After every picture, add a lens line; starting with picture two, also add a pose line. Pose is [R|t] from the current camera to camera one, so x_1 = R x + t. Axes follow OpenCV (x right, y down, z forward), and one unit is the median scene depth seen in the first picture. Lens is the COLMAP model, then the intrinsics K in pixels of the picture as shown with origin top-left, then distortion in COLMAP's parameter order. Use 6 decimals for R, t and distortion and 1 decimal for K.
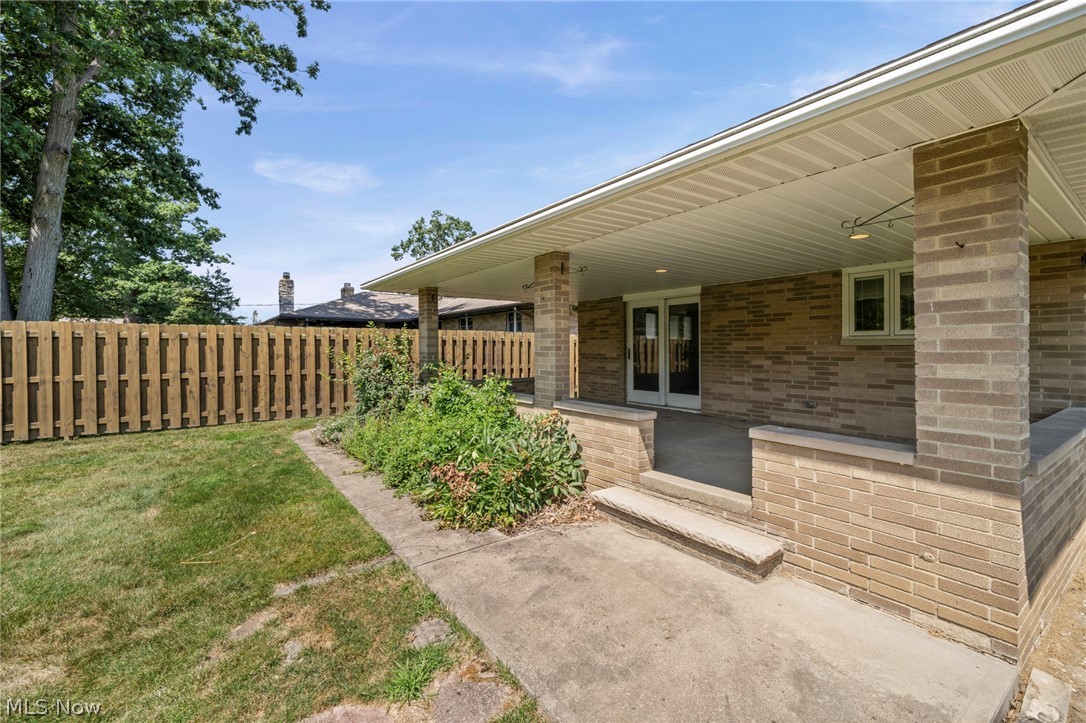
lens RADIAL K [[472.4, 0, 543.2], [0, 472.4, 351.4], [0, 0, 1]] dist [0.000361, 0.000043]
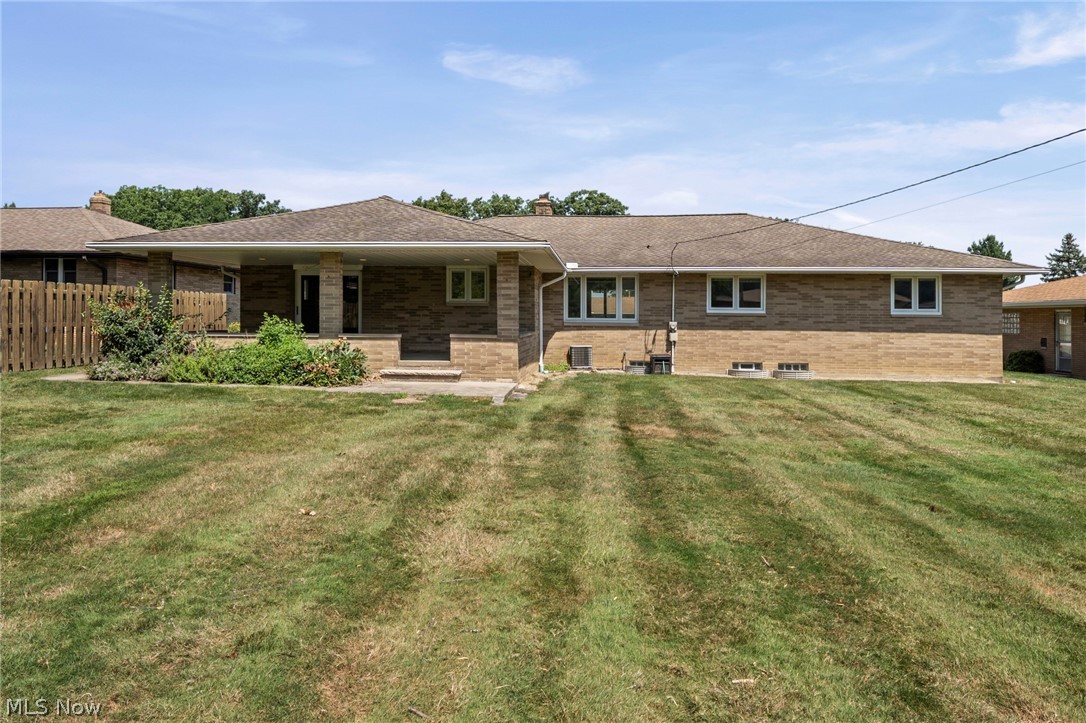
lens RADIAL K [[693.4, 0, 543.0], [0, 693.4, 361.5], [0, 0, 1]] dist [0.001452, 0.000515]
pose [[0.651510, -0.046357, 0.757223, -1.234741], [-0.003953, 0.997910, 0.064492, 0.029163], [-0.758630, -0.045010, 0.649965, -1.118403]]
